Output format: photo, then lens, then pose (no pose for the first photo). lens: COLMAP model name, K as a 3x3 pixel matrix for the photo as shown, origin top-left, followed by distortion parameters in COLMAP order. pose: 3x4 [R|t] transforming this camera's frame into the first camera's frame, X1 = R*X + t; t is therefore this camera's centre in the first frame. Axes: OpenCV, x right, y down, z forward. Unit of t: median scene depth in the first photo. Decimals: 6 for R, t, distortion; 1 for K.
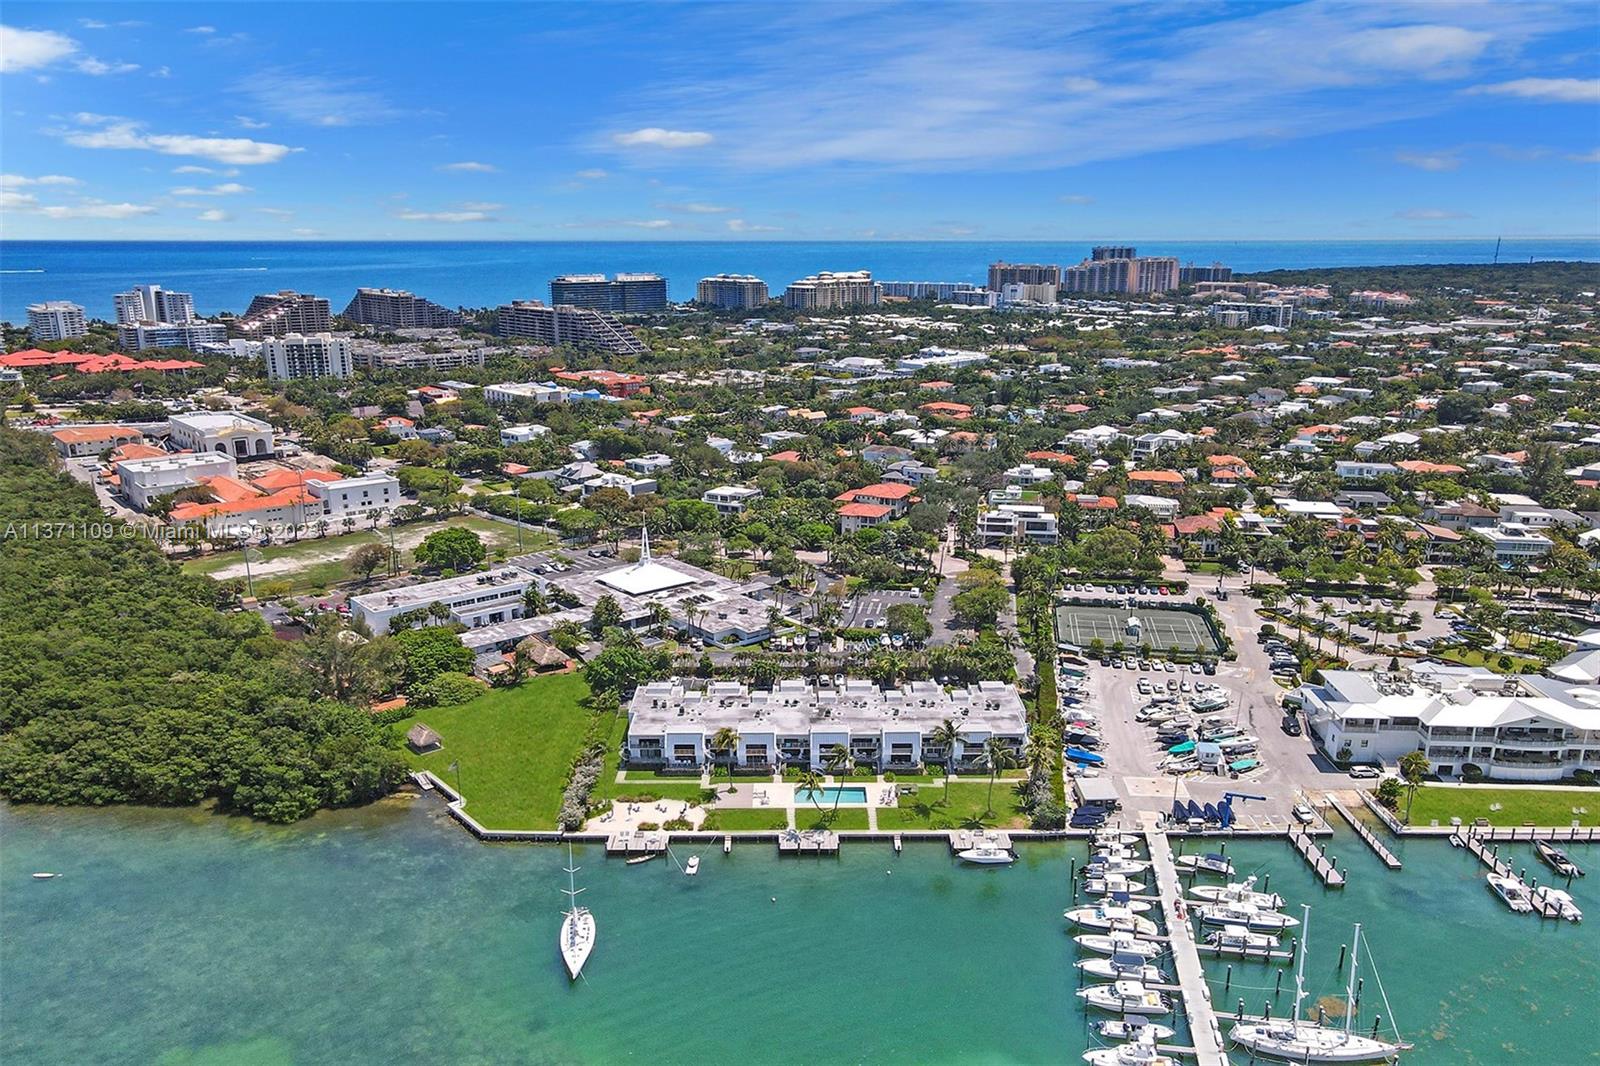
lens RADIAL K [[1267.4, 0, 800.0], [0, 1267.4, 533.0], [0, 0, 1]] dist [0.000552, 0.000089]
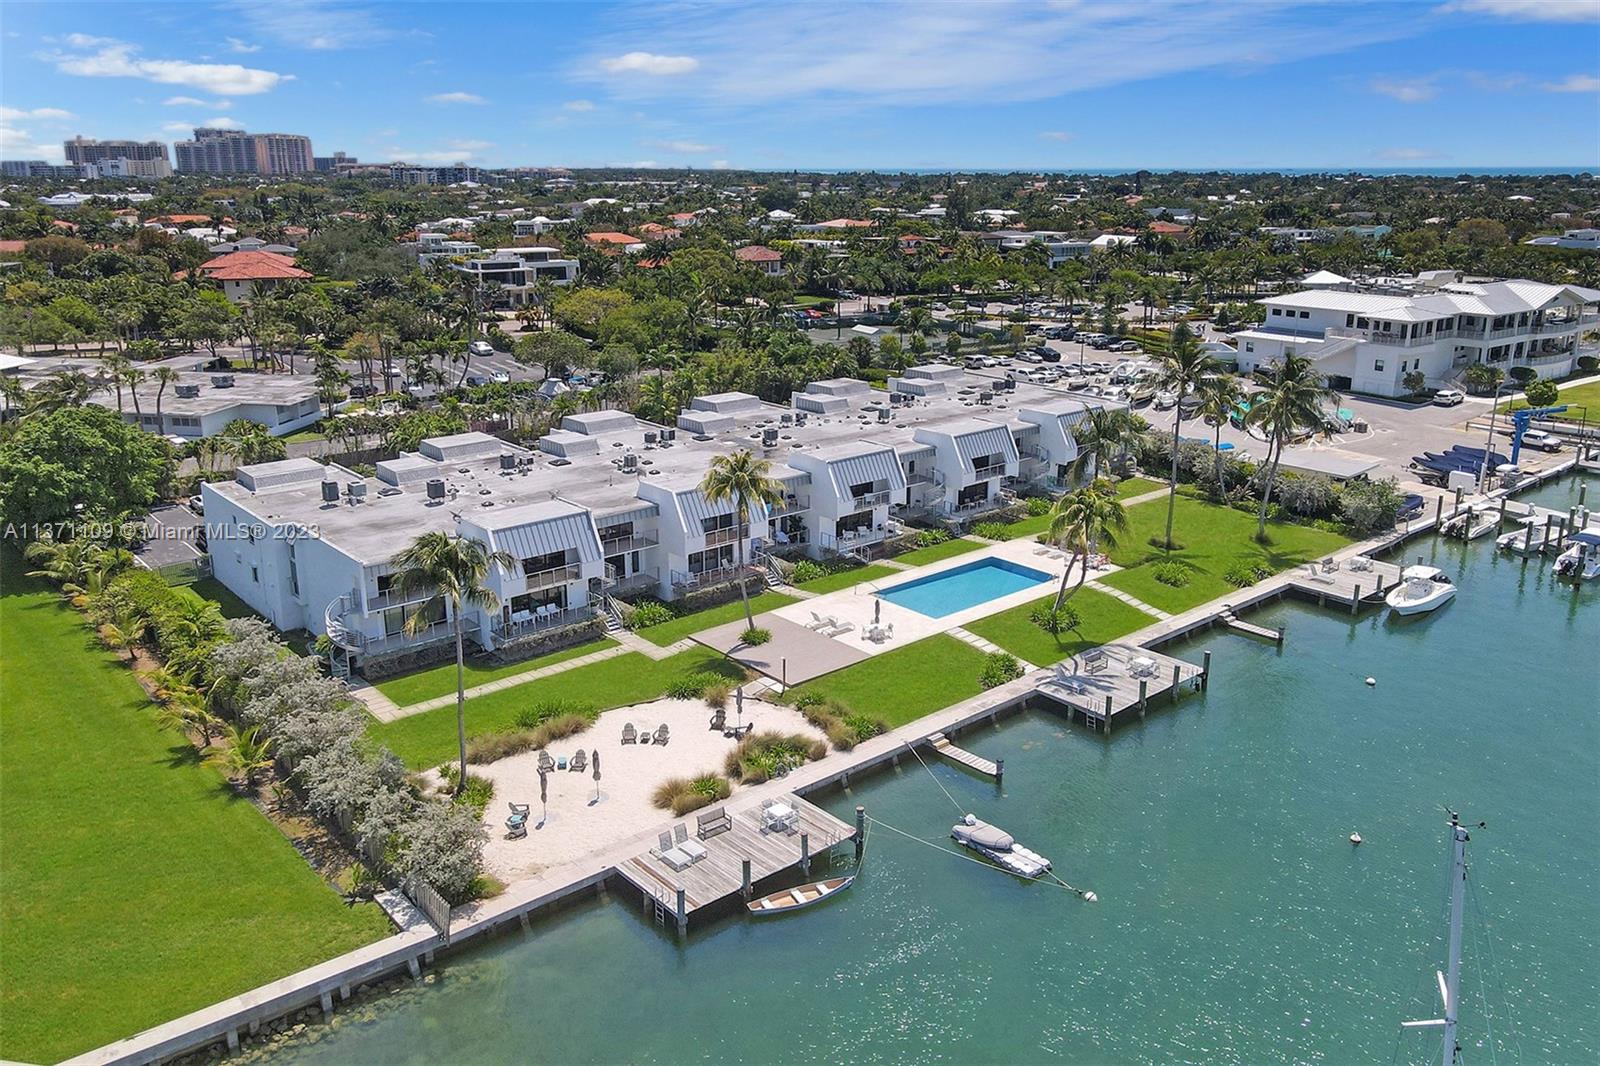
lens RADIAL K [[1267.4, 0, 800.0], [0, 1267.4, 533.0], [0, 0, 1]] dist [0.000552, 0.000089]
pose [[0.749454, -0.181521, 0.636686, -0.258704], [0.164249, 0.982592, 0.086799, 0.151856], [-0.641359, 0.039523, 0.766222, 0.749748]]
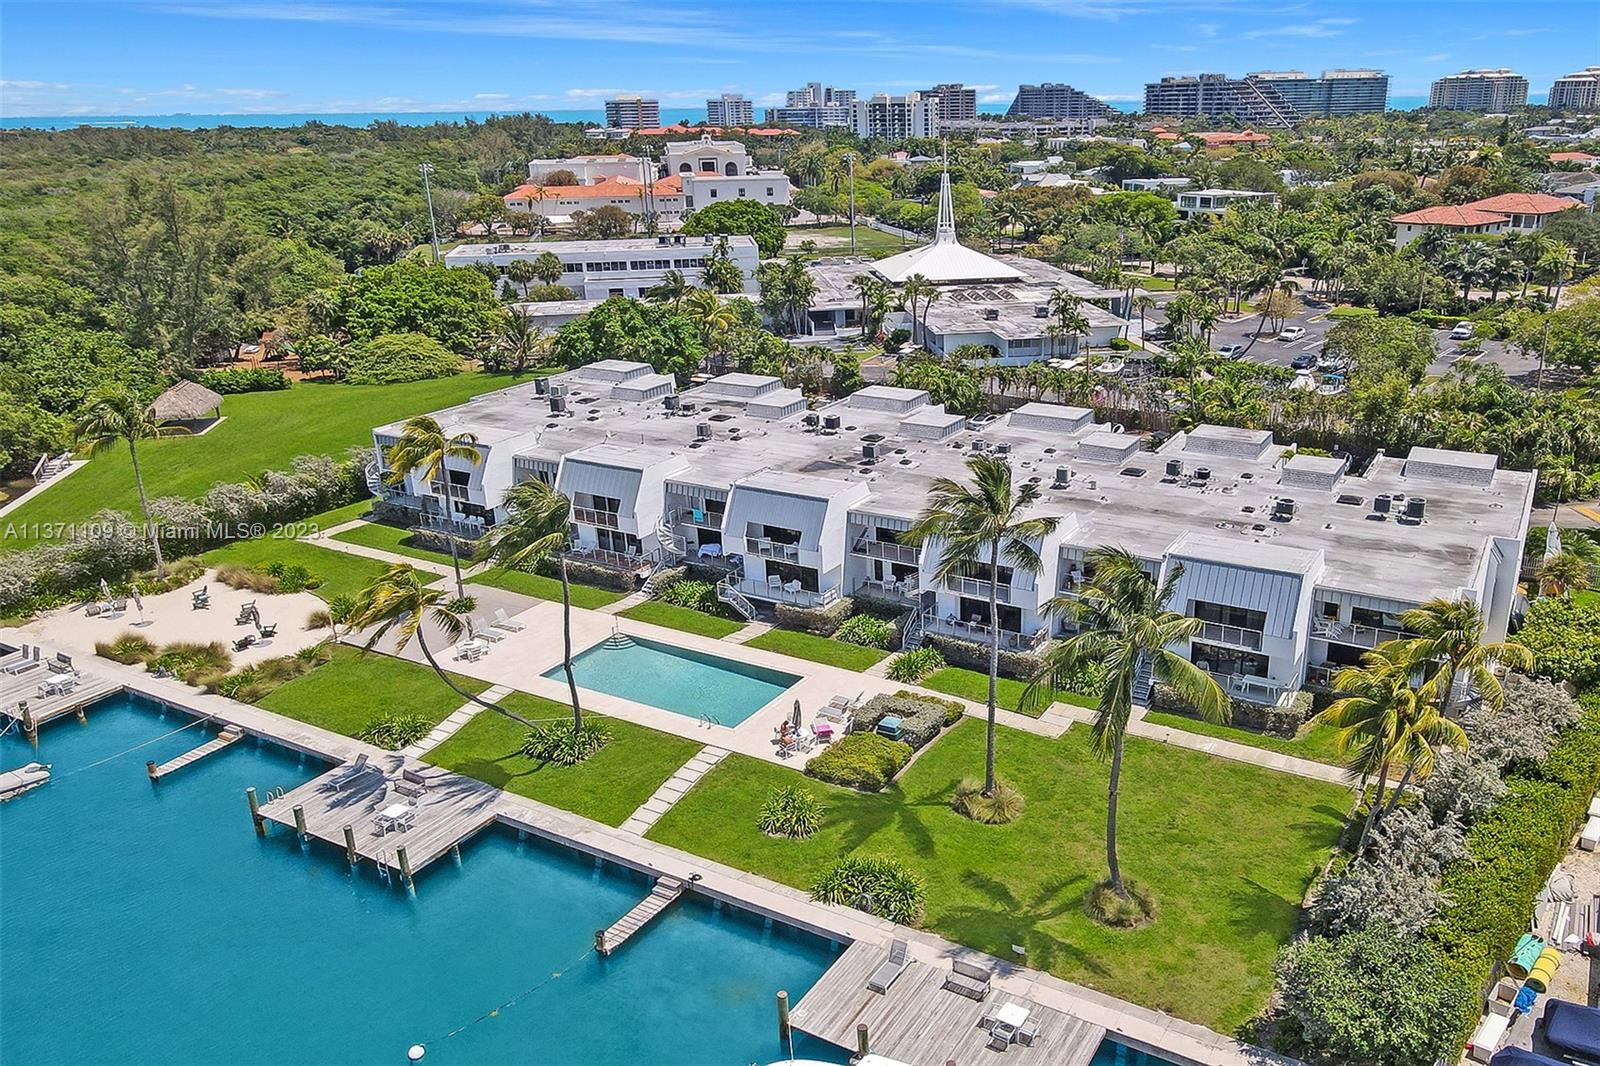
lens RADIAL K [[1267.4, 0, 800.0], [0, 1267.4, 533.0], [0, 0, 1]] dist [0.000552, 0.000089]
pose [[0.855886, 0.154188, -0.493644, 0.202338], [-0.095419, 0.985215, 0.142289, 0.128667], [0.508285, -0.074680, 0.857945, 0.772723]]
